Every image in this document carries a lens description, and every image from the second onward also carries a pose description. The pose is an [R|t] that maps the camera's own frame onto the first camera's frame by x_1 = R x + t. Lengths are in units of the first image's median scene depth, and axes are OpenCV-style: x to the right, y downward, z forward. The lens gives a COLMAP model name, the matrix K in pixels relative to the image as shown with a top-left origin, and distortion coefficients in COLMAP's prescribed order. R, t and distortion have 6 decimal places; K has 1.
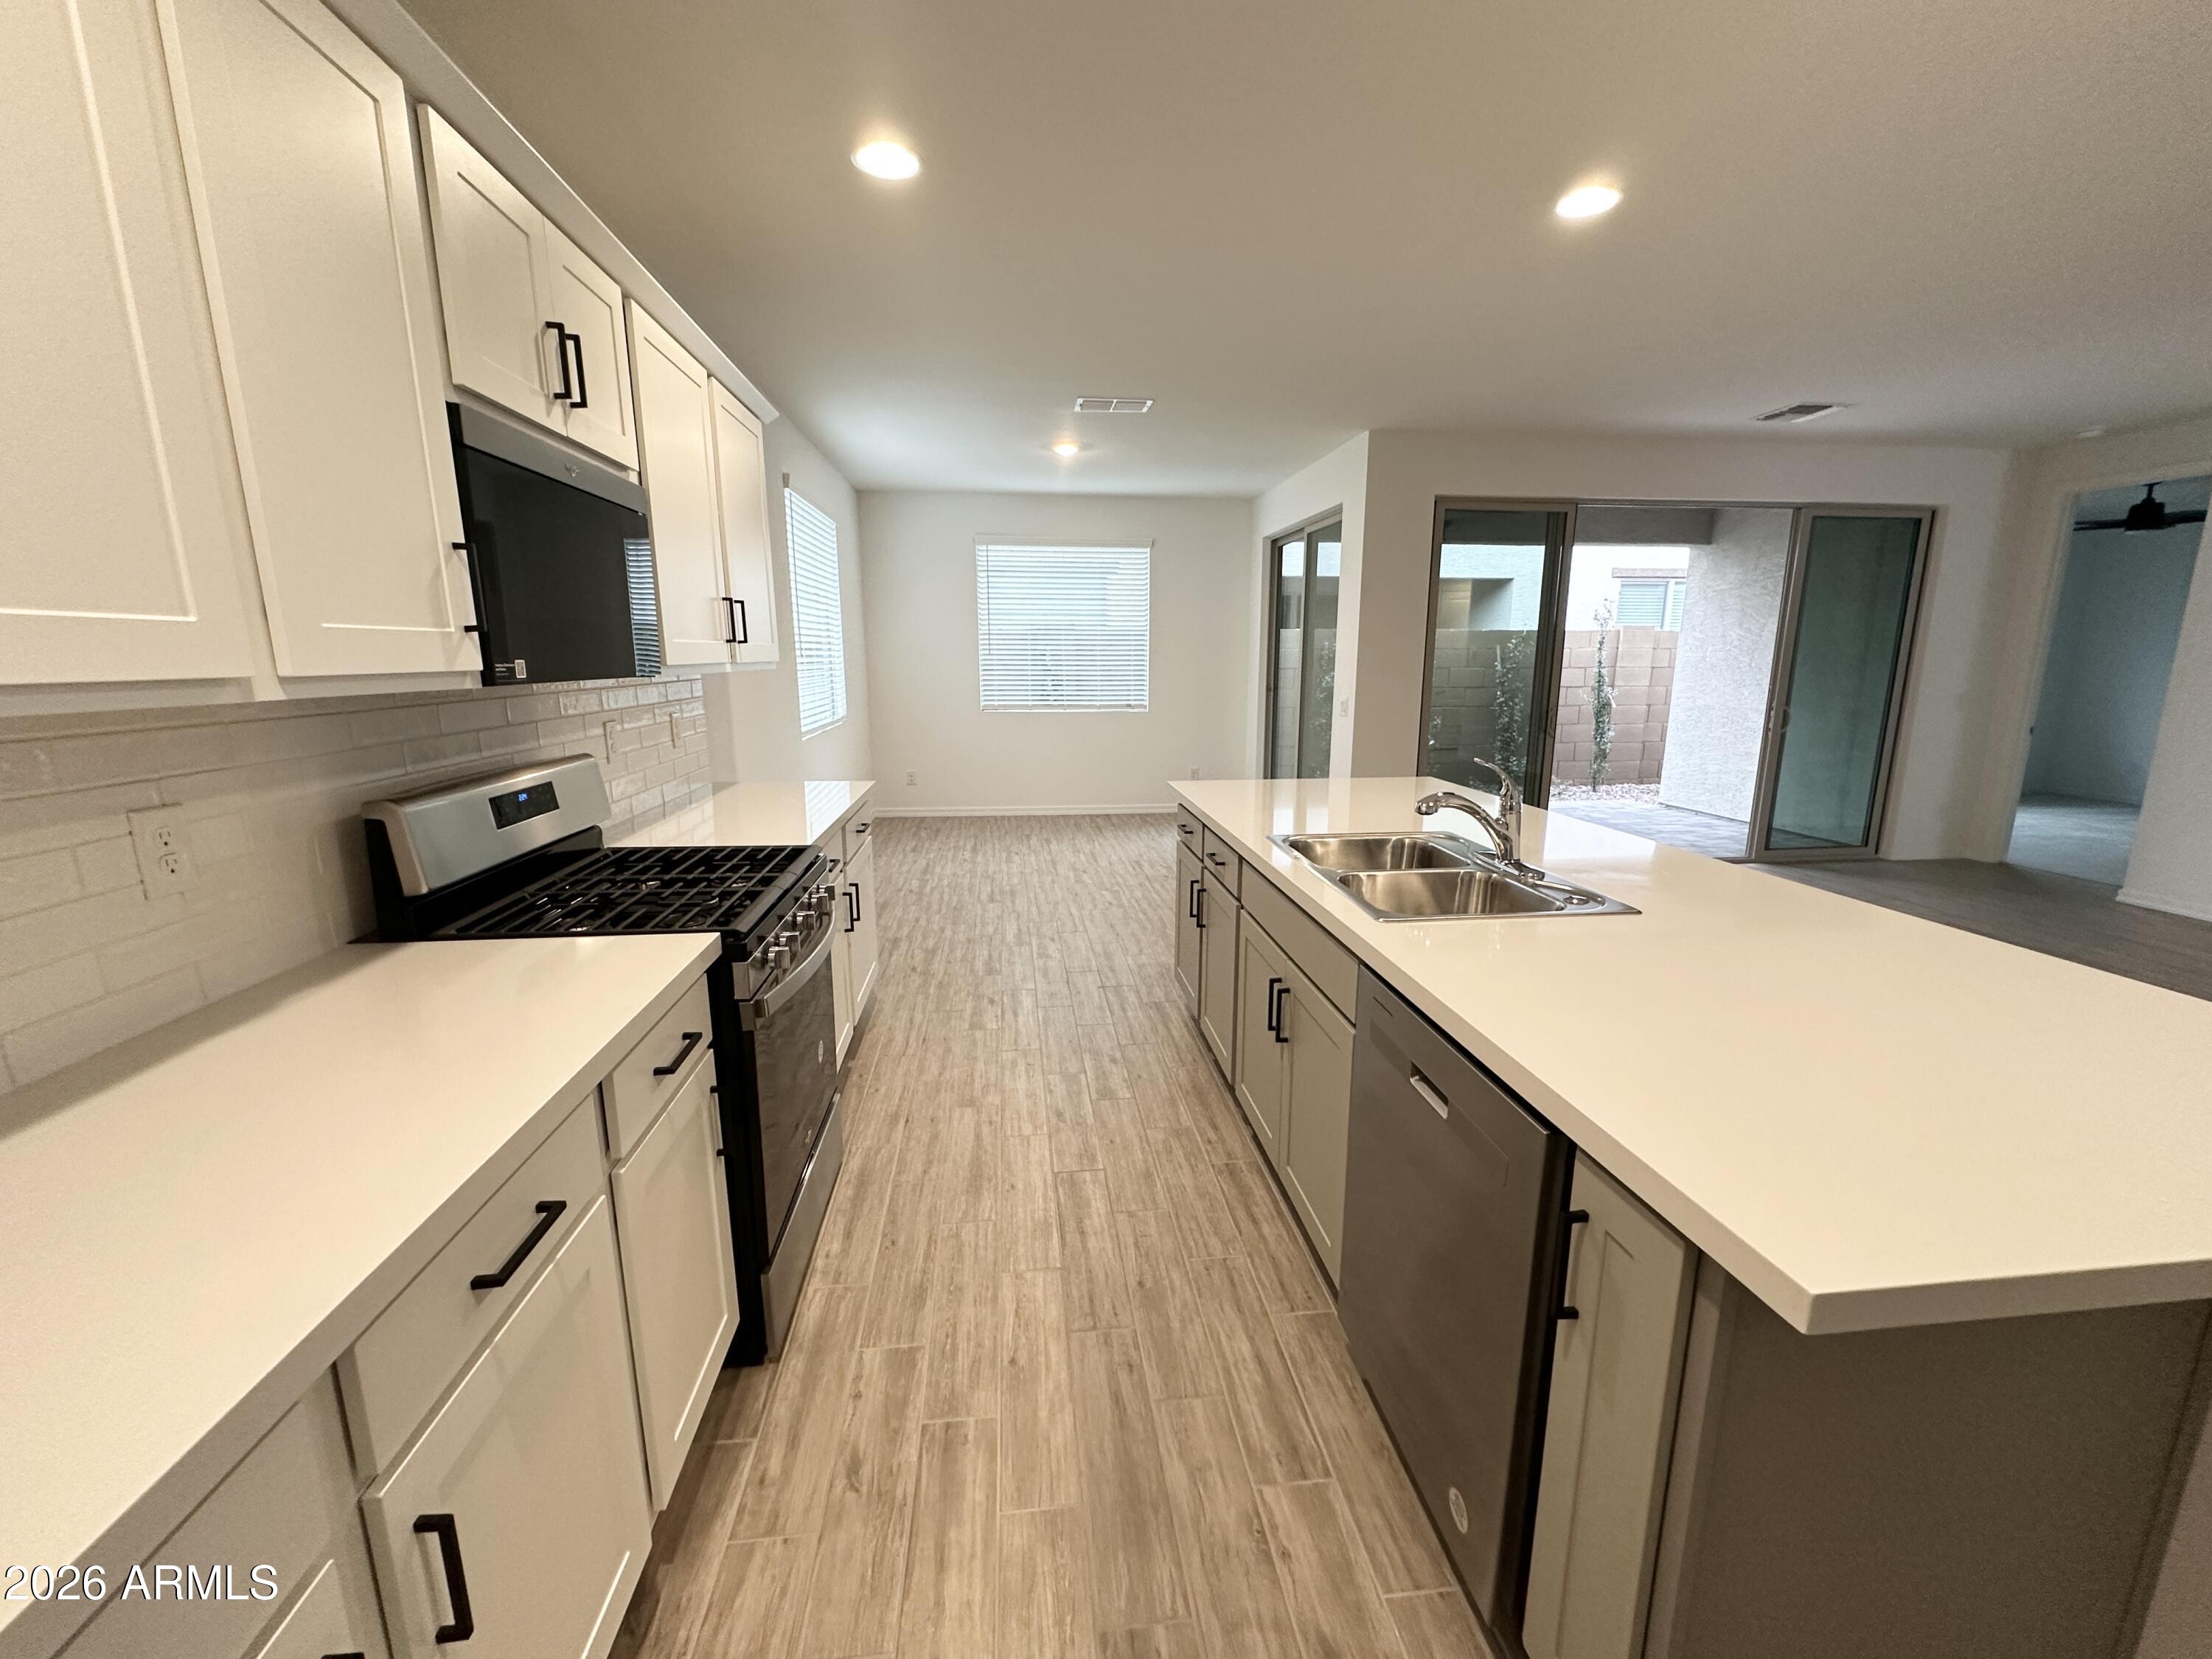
lens RADIAL K [[880.8, 0, 1108.4], [0, 880.8, 830.9], [0, 0, 1]] dist [-0.003029, 0.000161]
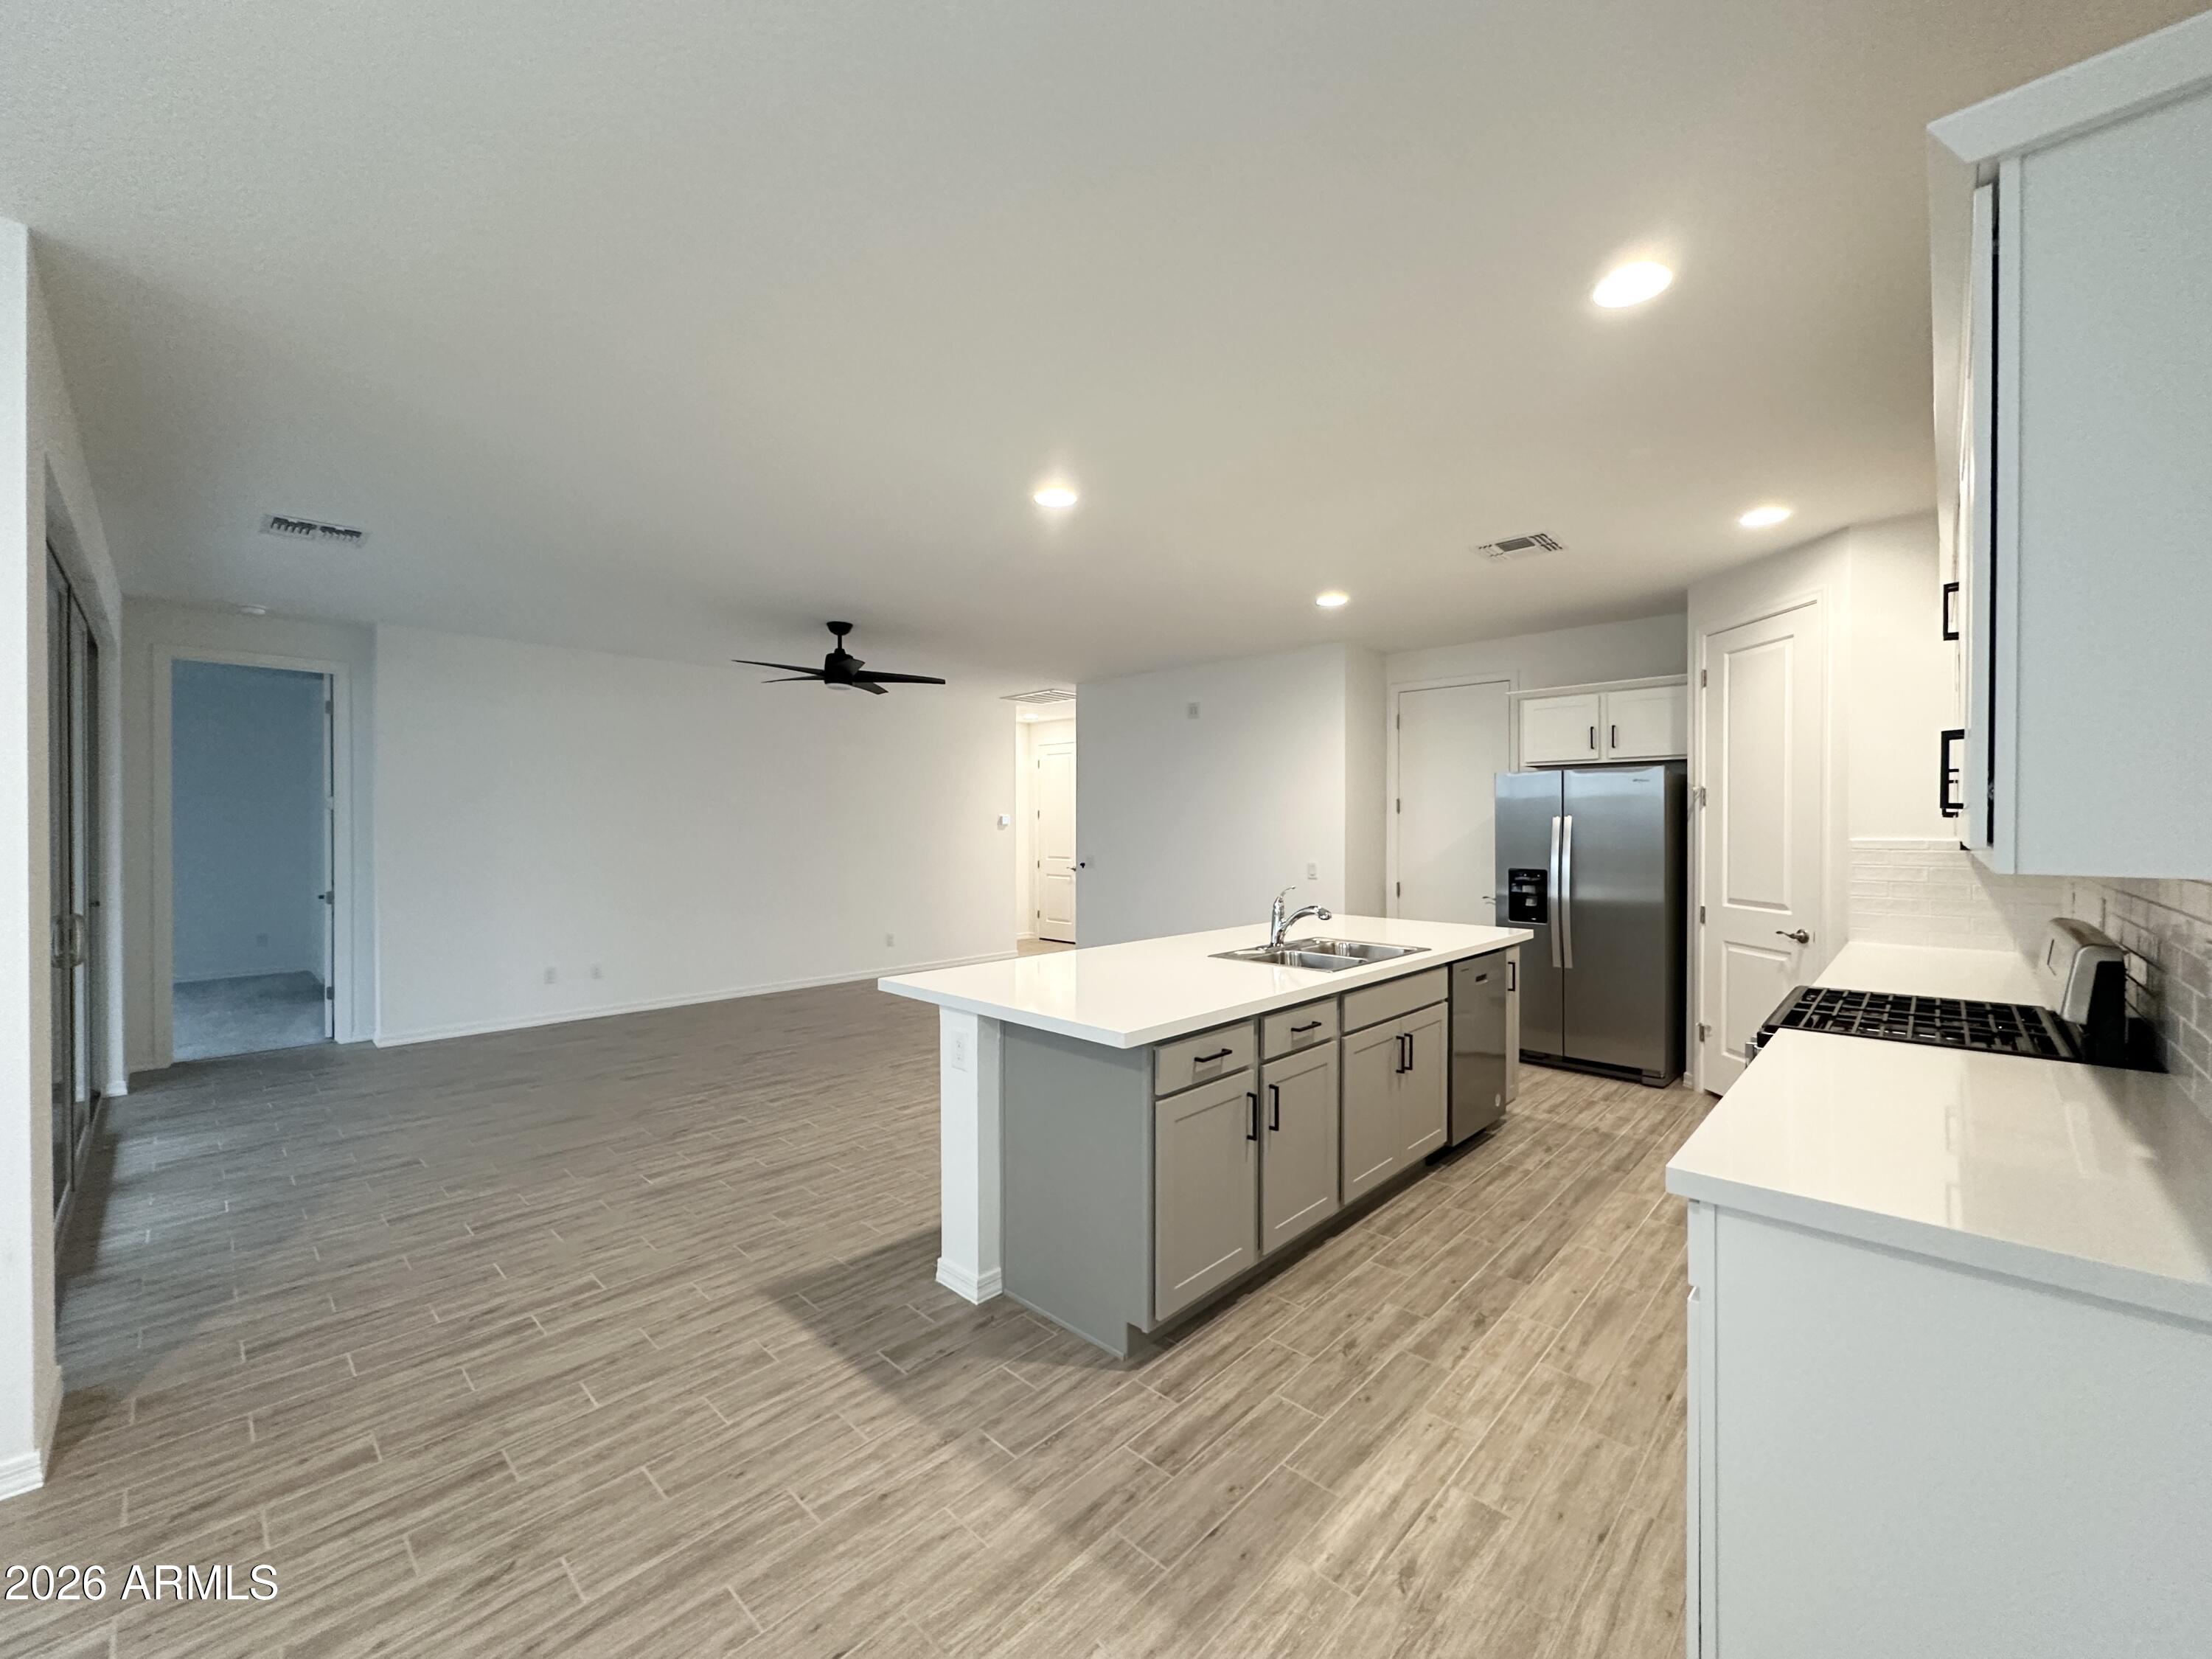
lens RADIAL K [[880.8, 0, 1109.9], [0, 880.8, 834.1], [0, 0, 1]] dist [-0.003029, 0.000161]
pose [[-0.642841, -0.005043, 0.765983, -0.654308], [0.152147, 0.979214, 0.134134, -0.458570], [-0.750738, 0.202769, -0.628711, 2.276956]]
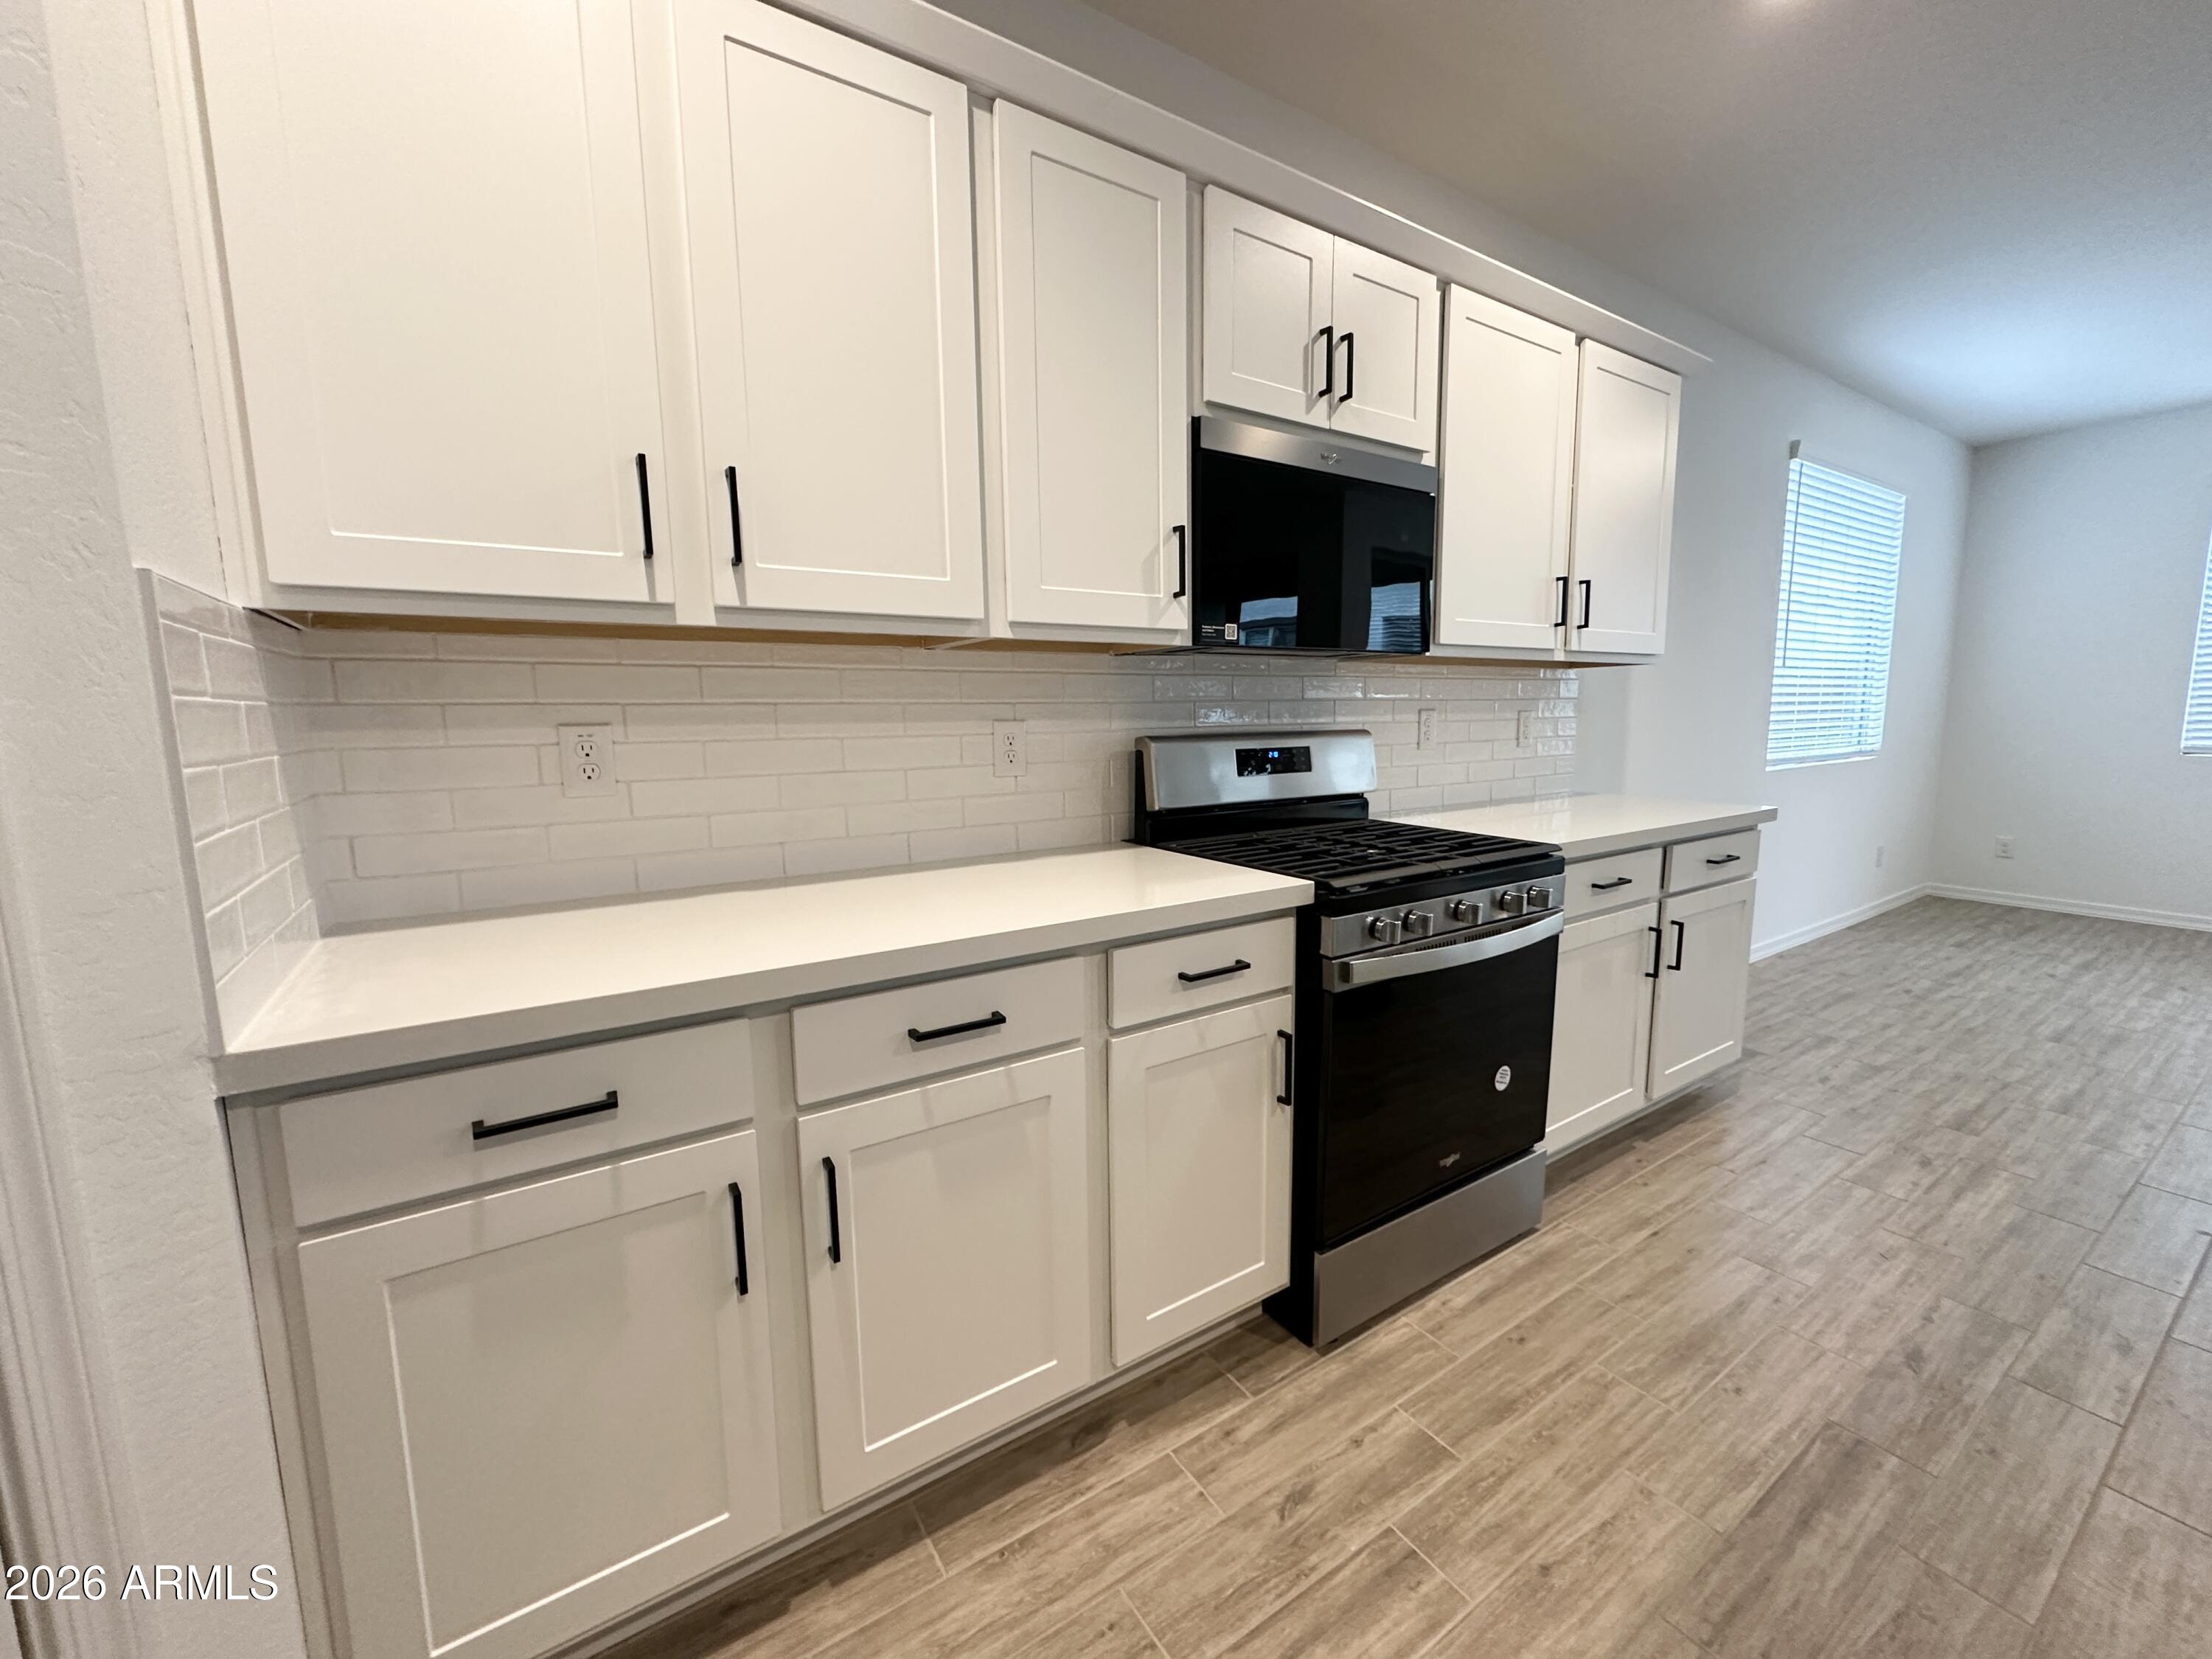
lens RADIAL K [[880.8, 0, 1106.3], [0, 880.8, 828.8], [0, 0, 1]] dist [-0.003029, 0.000161]
pose [[0.447565, 0.111987, -0.887211, 0.245345], [-0.163865, 0.985599, 0.041743, 0.040272], [0.879110, 0.126700, 0.459471, 0.247772]]
